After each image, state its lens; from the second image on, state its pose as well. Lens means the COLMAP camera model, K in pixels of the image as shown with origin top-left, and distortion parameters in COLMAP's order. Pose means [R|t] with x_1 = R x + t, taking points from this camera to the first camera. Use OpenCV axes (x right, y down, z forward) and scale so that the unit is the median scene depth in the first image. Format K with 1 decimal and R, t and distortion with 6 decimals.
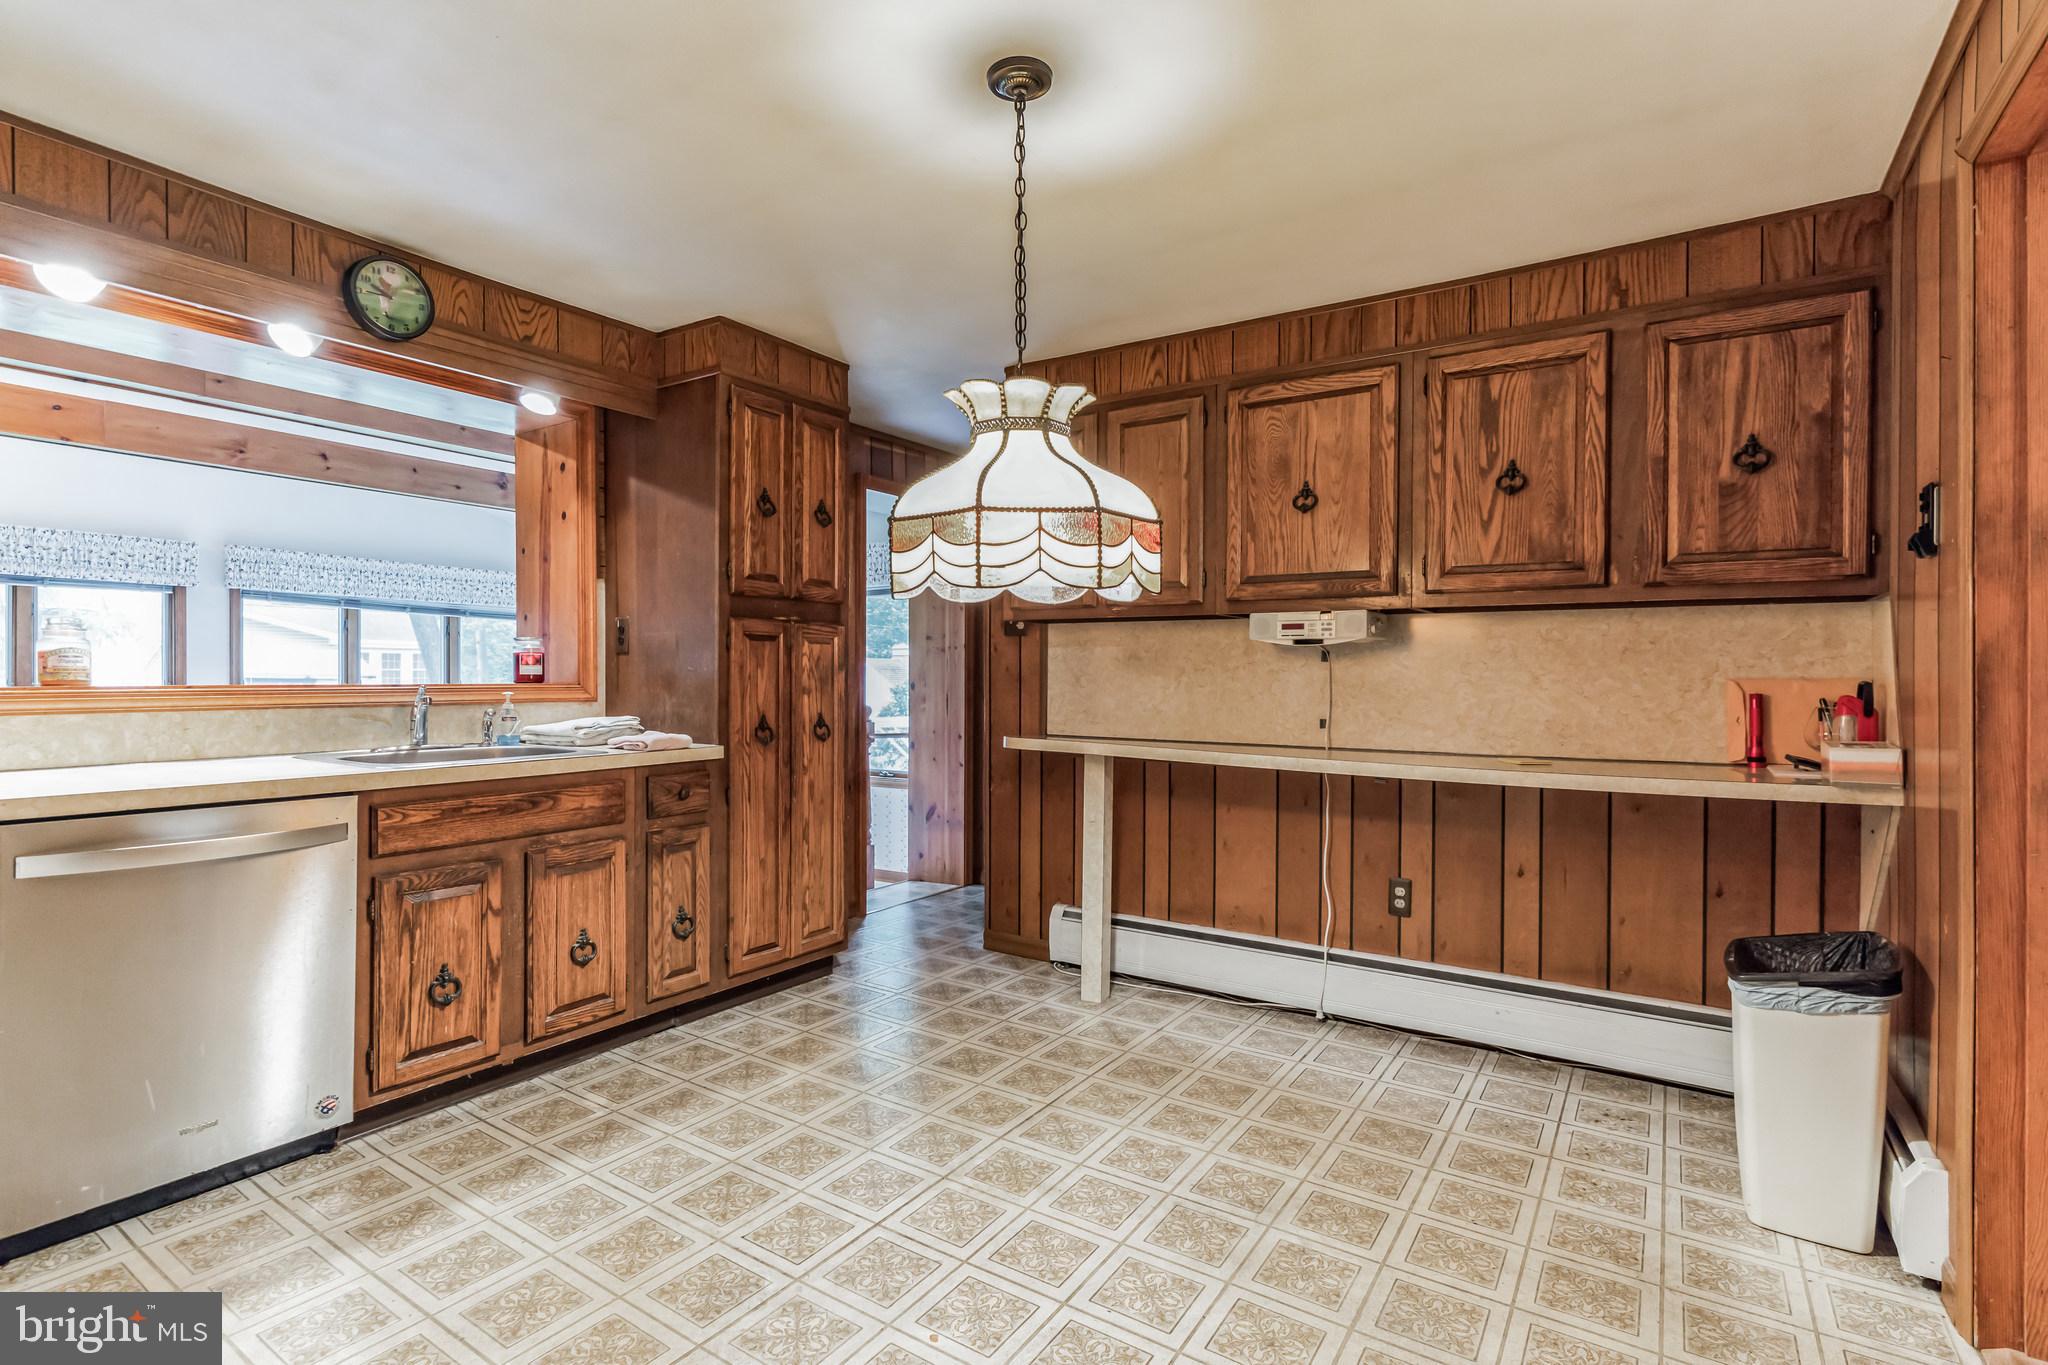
lens RADIAL K [[1003.8, 0, 1023.6], [0, 1003.8, 667.4], [0, 0, 1]] dist [-0.006097, 0.003478]
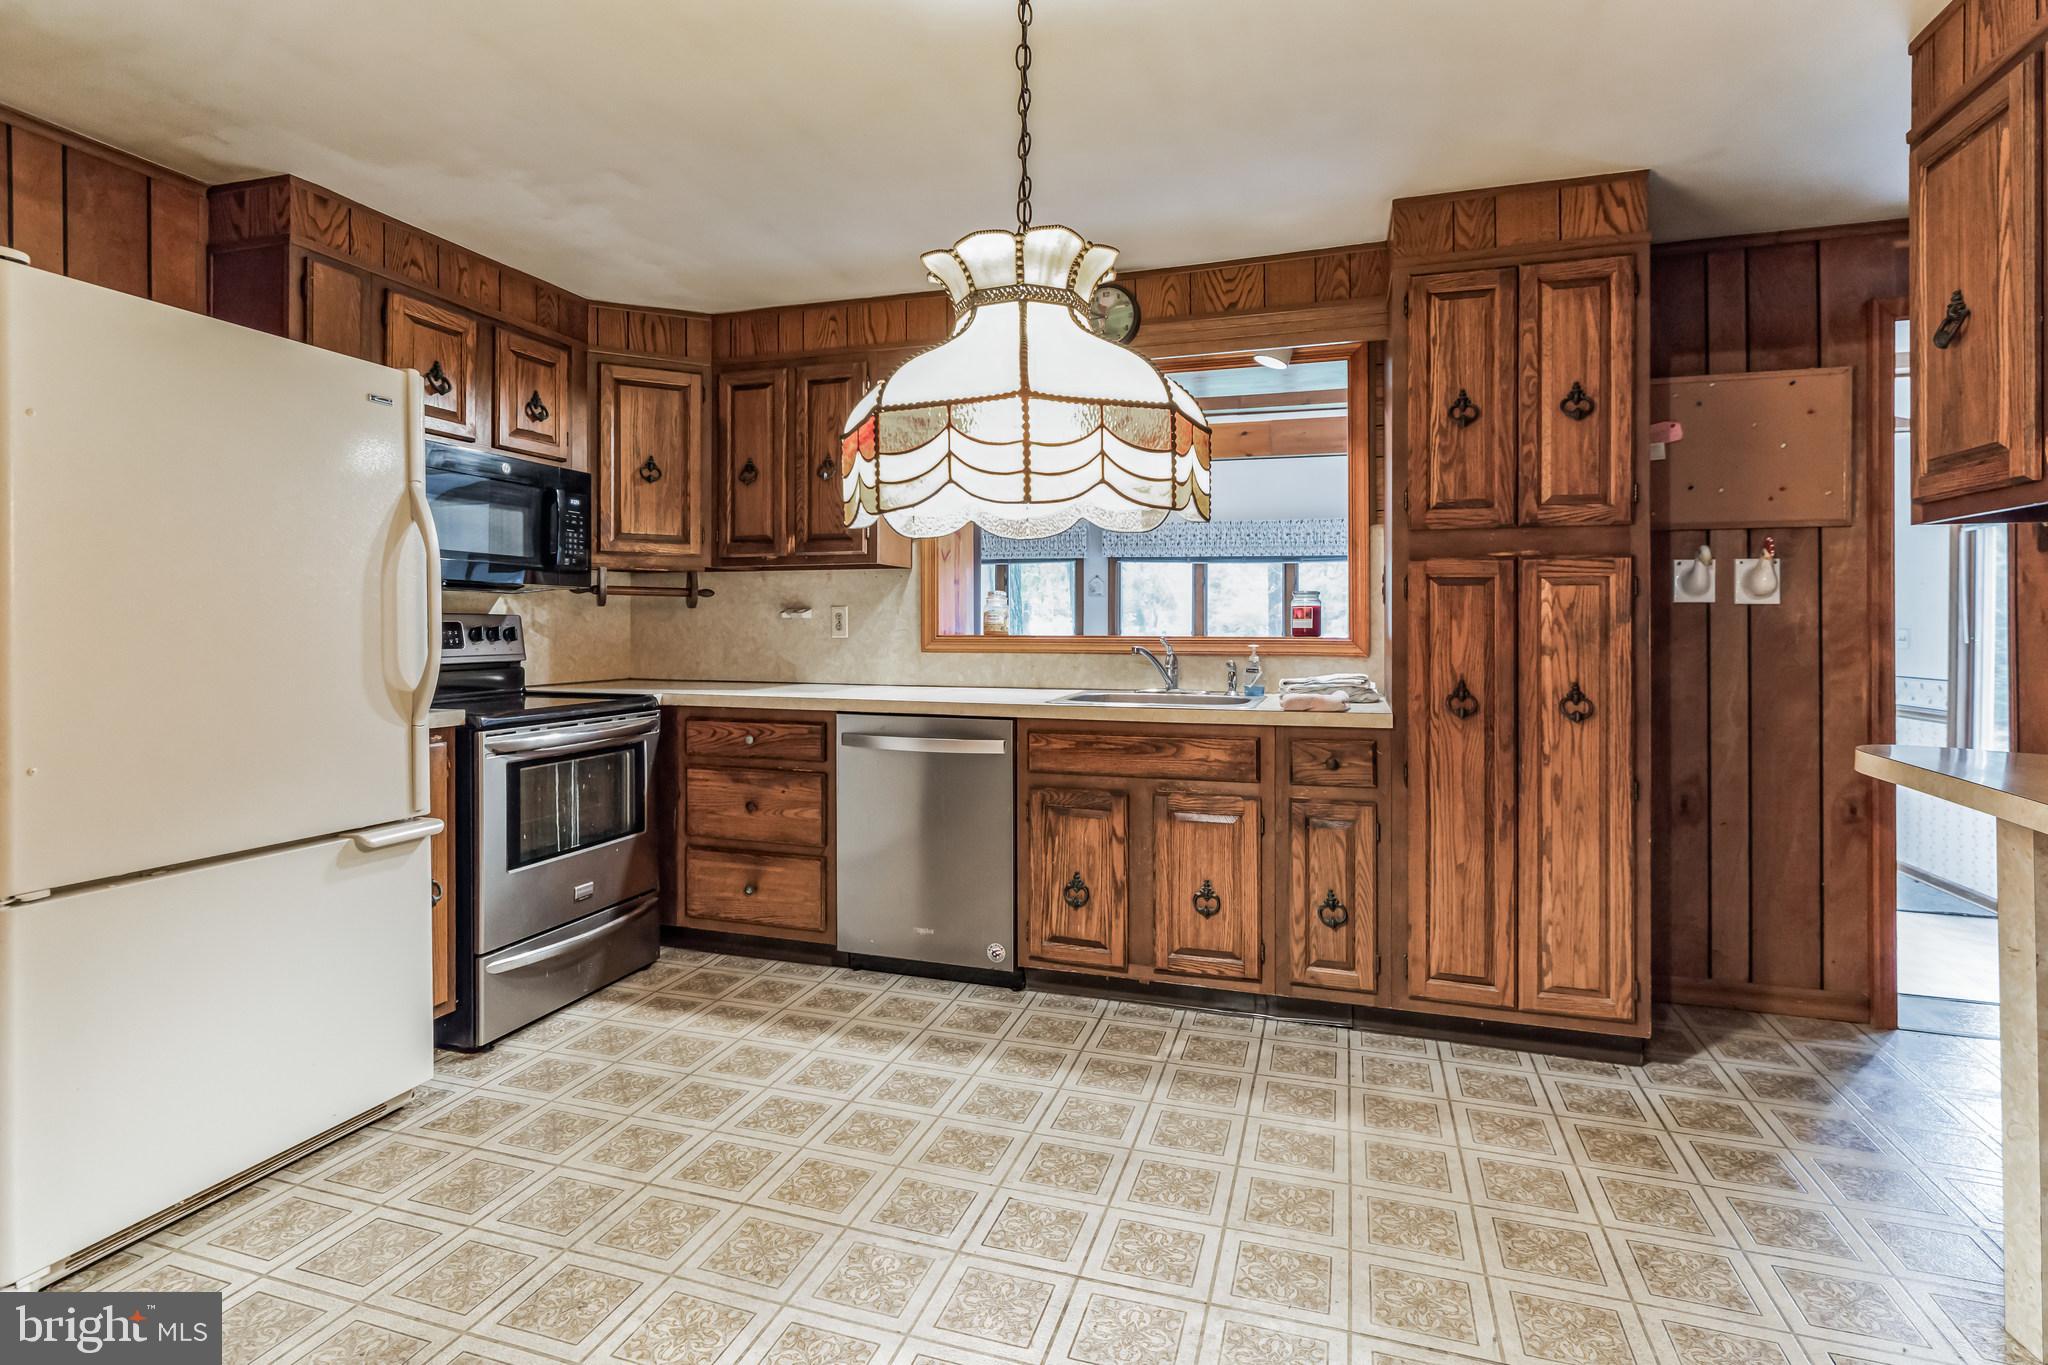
lens RADIAL K [[1003.8, 0, 997.2], [0, 1003.8, 628.5], [0, 0, 1]] dist [-0.006097, 0.003478]
pose [[0.253215, -0.007805, -0.967379, 0.471633], [-0.000763, 0.999966, -0.008268, 0.016506], [0.967410, 0.002832, 0.253200, 0.527288]]
